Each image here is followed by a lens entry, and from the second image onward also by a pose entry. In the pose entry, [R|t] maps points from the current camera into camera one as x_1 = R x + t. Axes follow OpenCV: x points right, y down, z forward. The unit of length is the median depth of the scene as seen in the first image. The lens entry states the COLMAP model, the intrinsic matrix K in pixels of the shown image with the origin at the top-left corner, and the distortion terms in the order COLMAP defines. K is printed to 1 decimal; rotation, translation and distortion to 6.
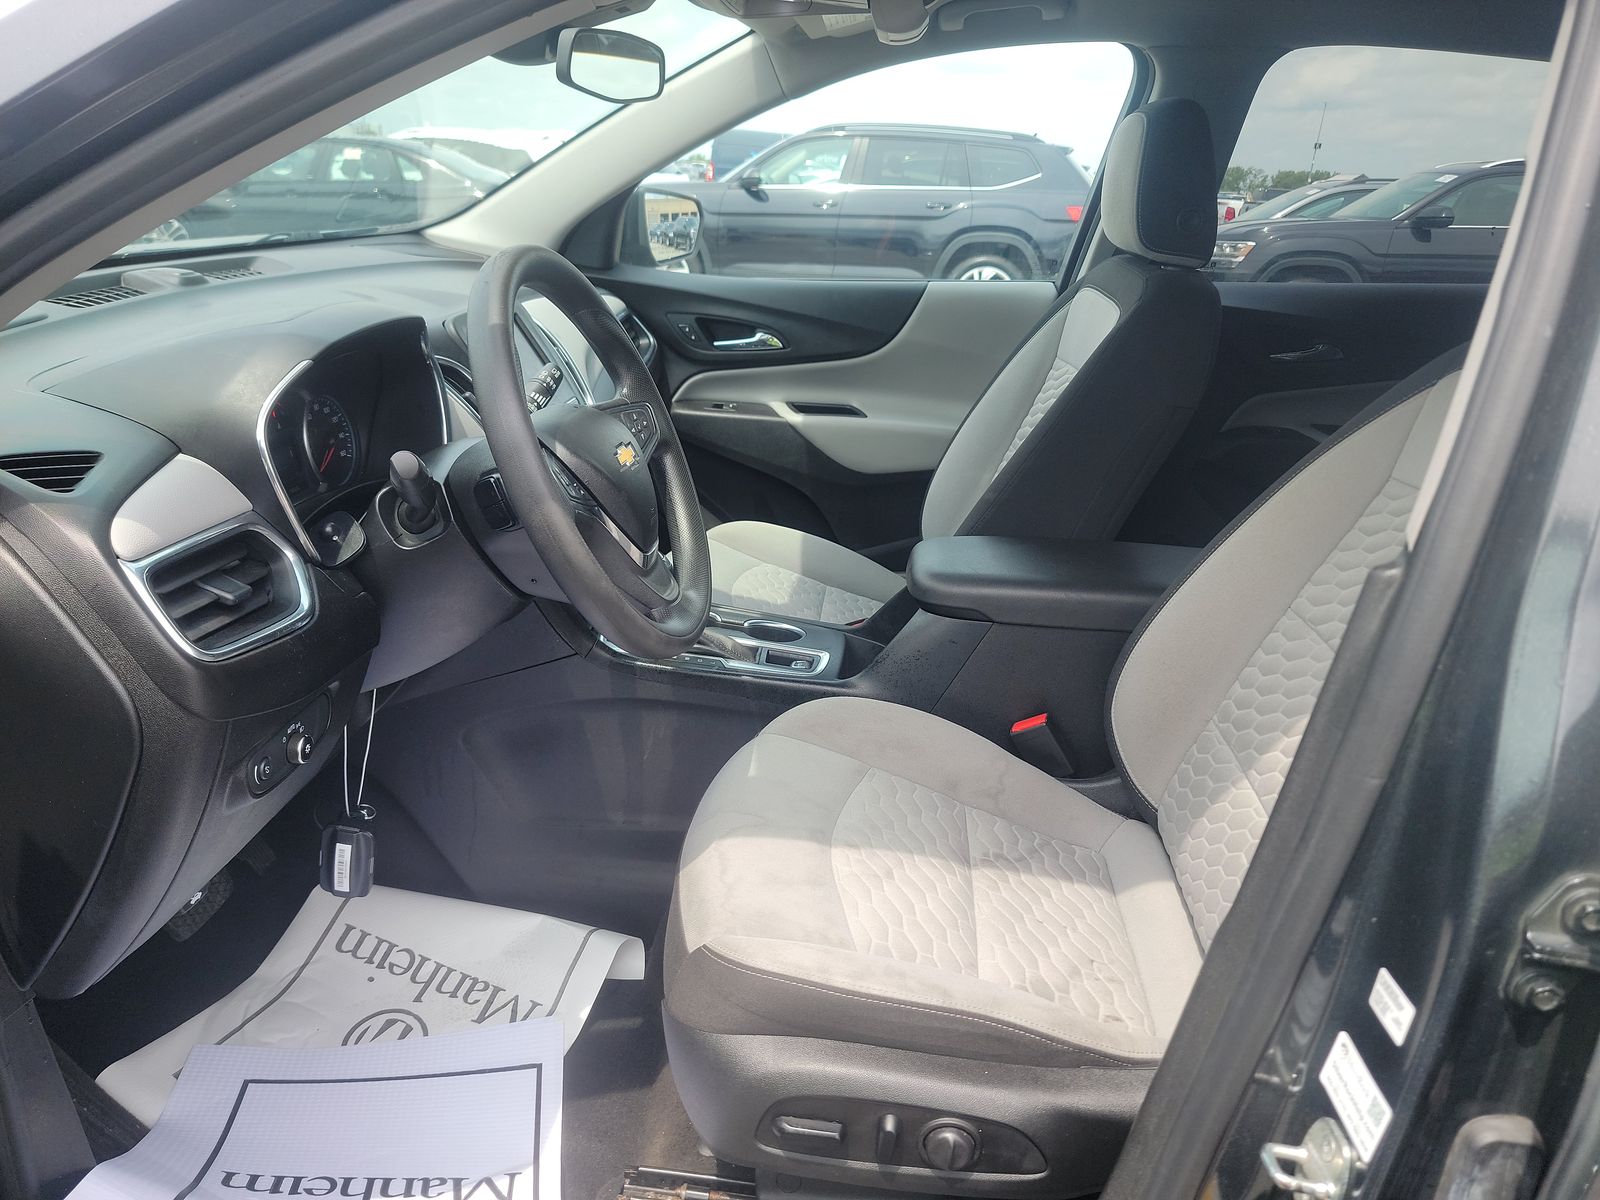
lens RADIAL K [[1159.1, 0, 774.4], [0, 1159.1, 640.0], [0, 0, 1]] dist [0.036345, -0.005183]
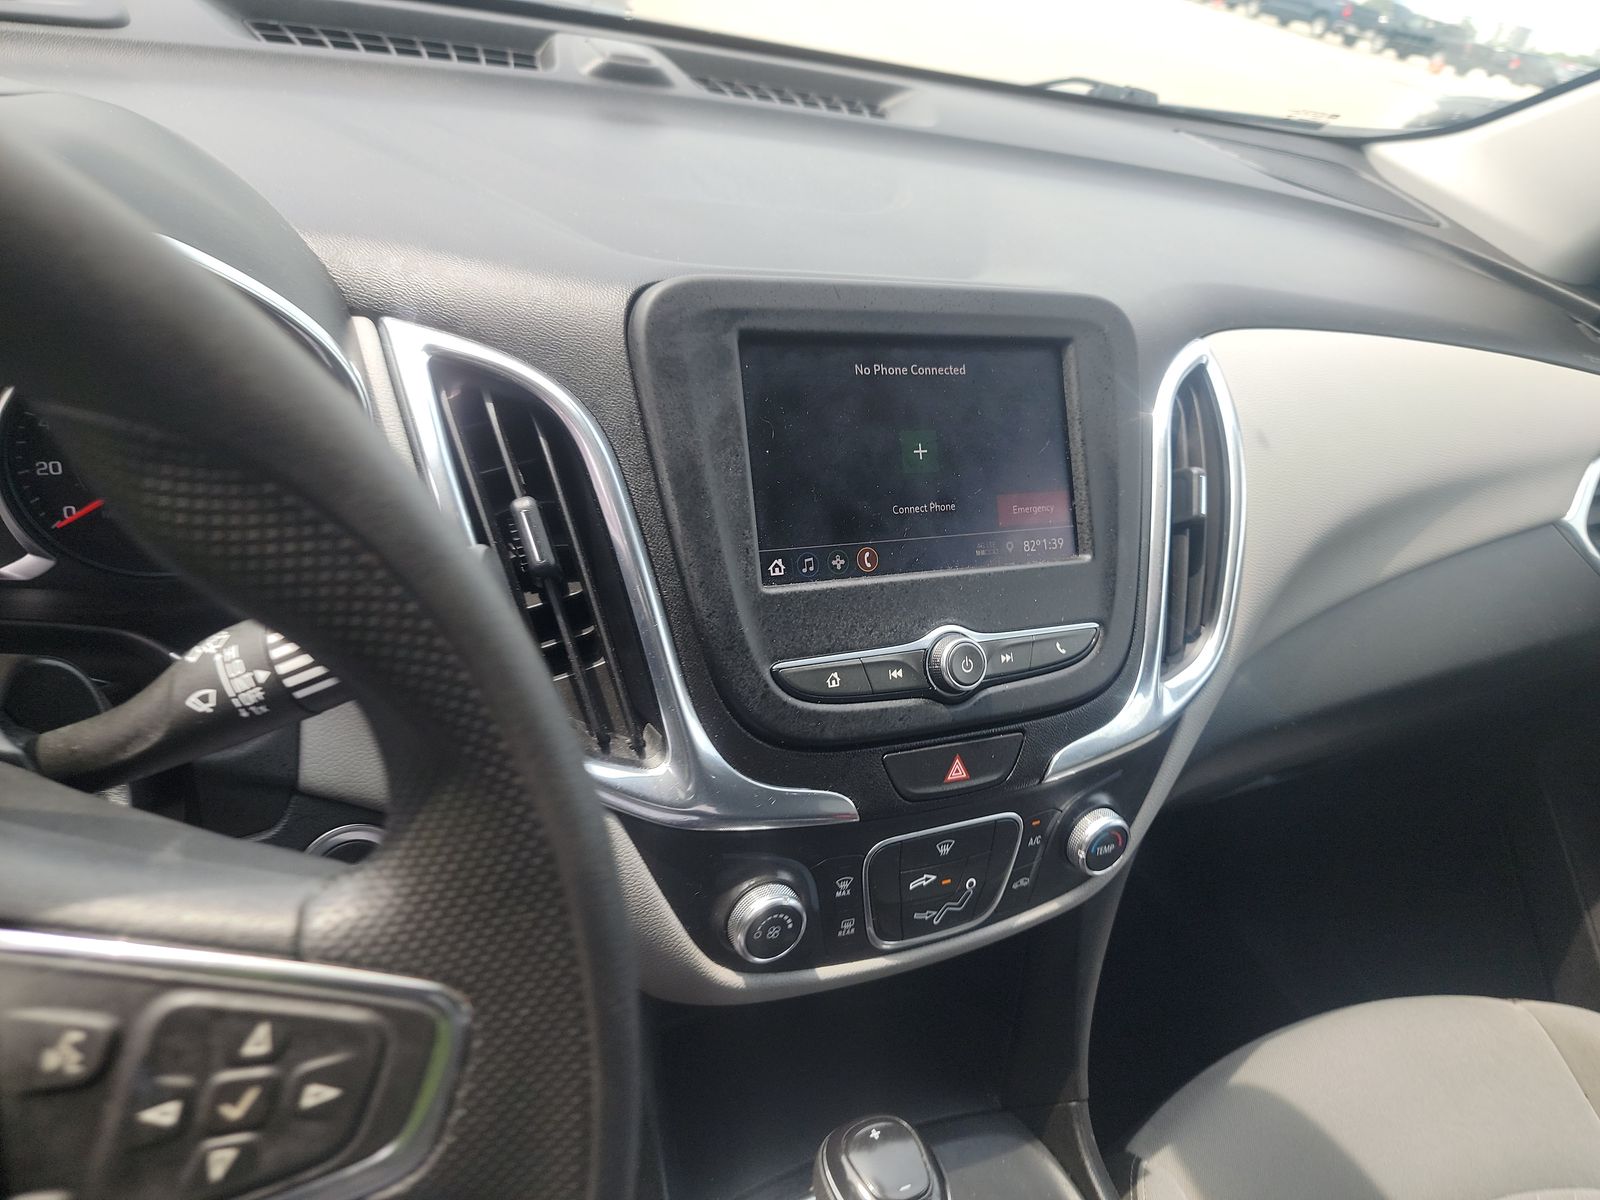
lens RADIAL K [[1161.9, 0, 796.2], [0, 1161.9, 616.6], [0, 0, 1]] dist [0.009275, 0.001638]
pose [[0.535817, 0.500740, -0.679823, 0.009171], [-0.472673, 0.845061, 0.249903, -0.179778], [0.699629, 0.187431, 0.689484, 0.497640]]
